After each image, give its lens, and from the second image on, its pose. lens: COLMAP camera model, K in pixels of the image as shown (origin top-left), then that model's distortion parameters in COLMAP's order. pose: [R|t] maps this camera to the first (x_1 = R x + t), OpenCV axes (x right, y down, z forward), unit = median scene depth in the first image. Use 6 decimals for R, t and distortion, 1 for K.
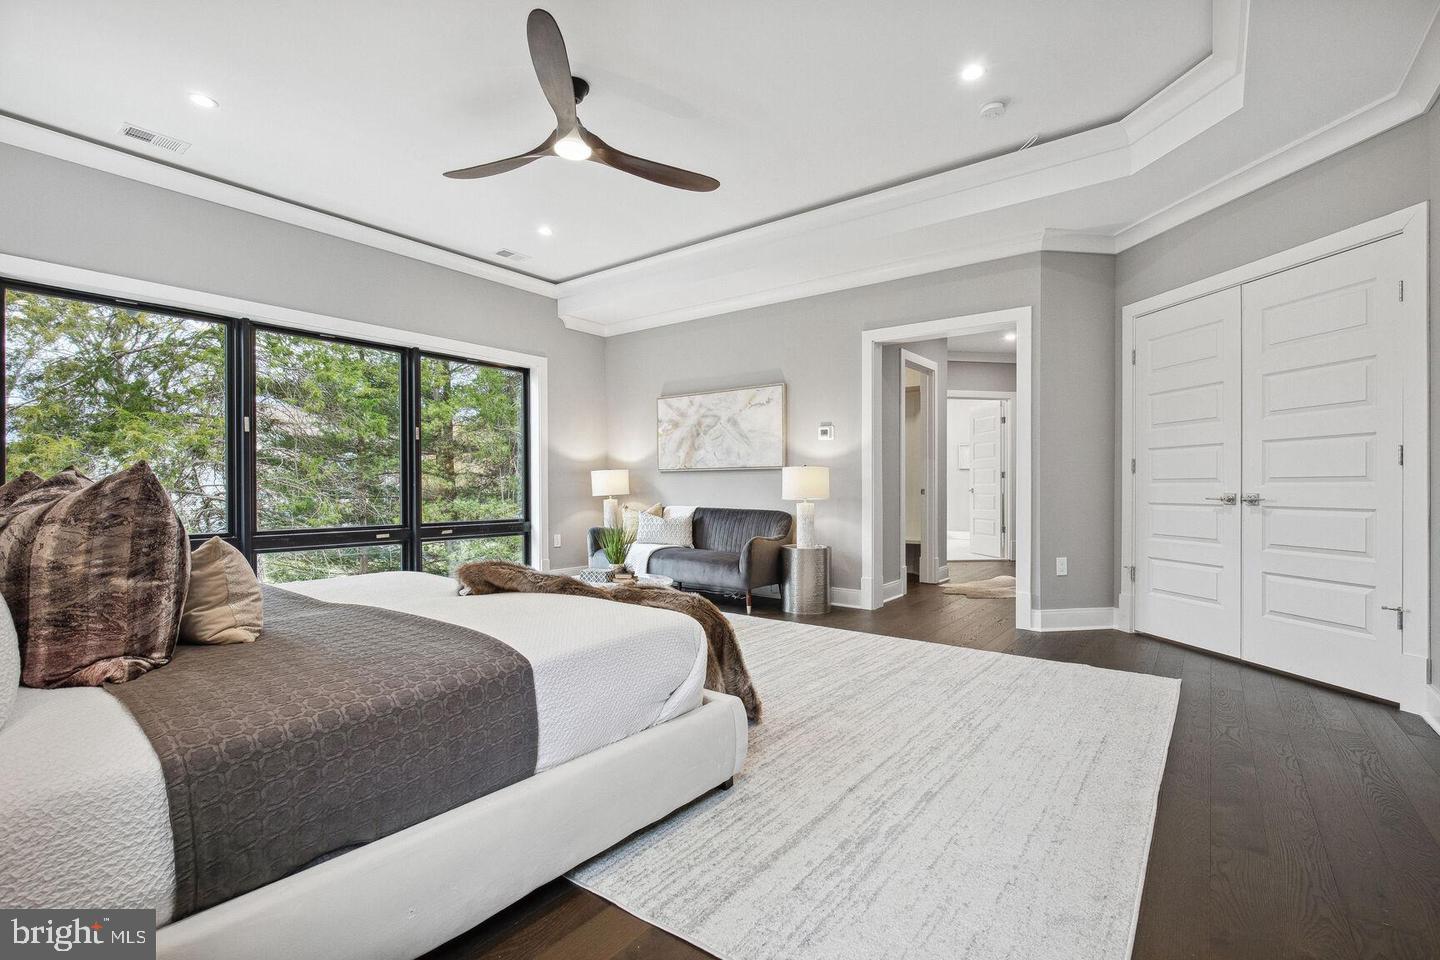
lens RADIAL K [[658.5, 0, 720.5], [0, 658.5, 486.7], [0, 0, 1]] dist [0.002814, -0.000099]
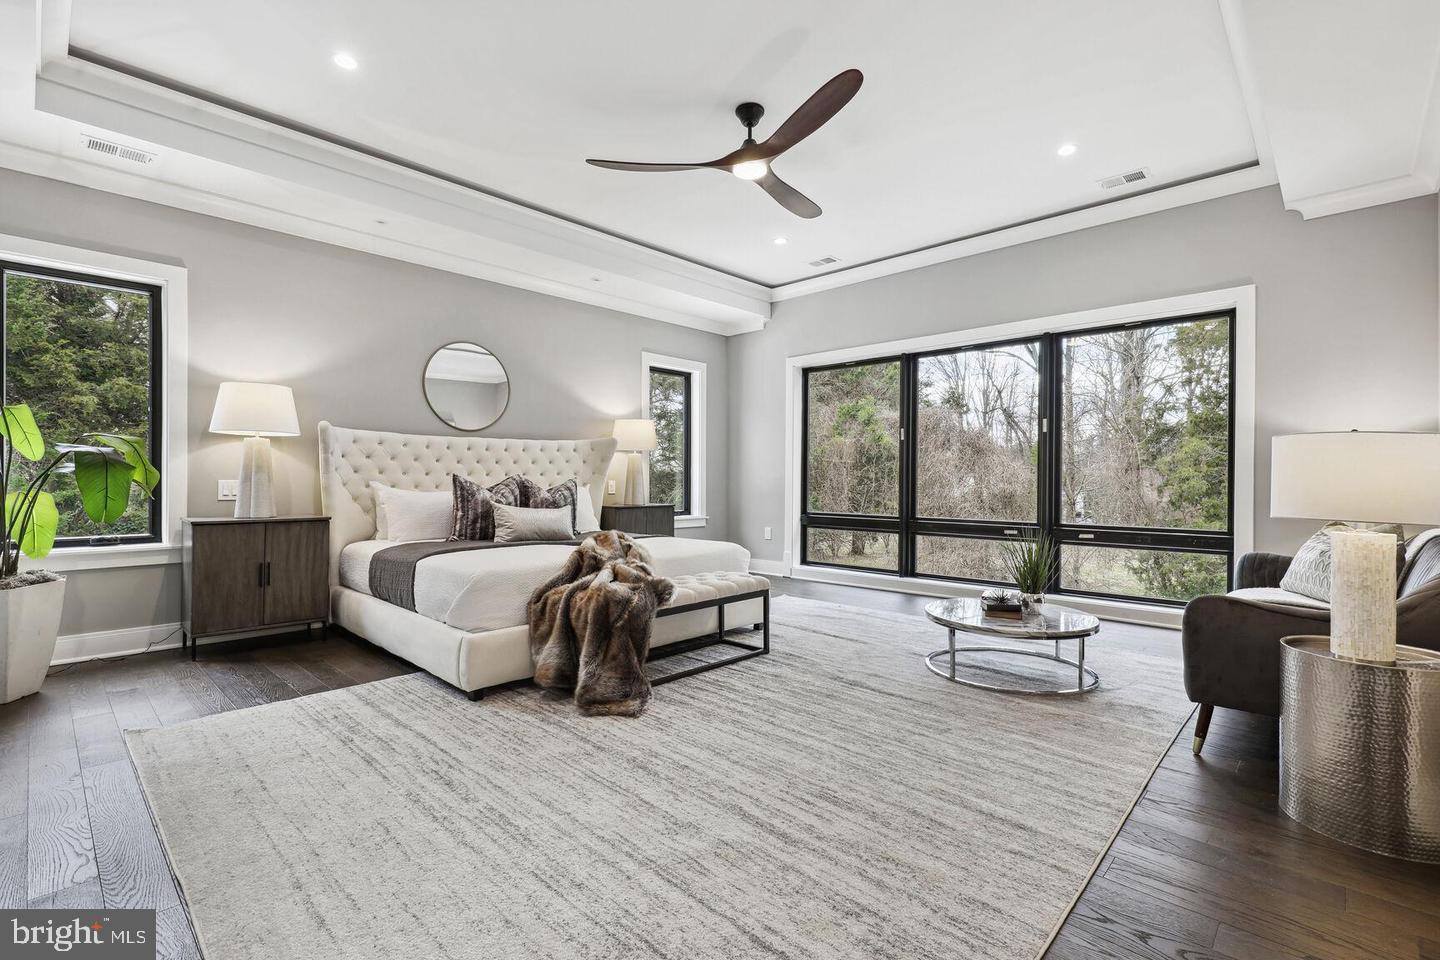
lens RADIAL K [[658.5, 0, 720.5], [0, 658.5, 486.7], [0, 0, 1]] dist [0.002814, -0.000099]
pose [[-0.118410, 0.011316, -0.992900, 0.533985], [-0.004041, 0.999921, 0.011878, -0.004355], [0.992957, 0.005419, -0.118355, 0.678856]]
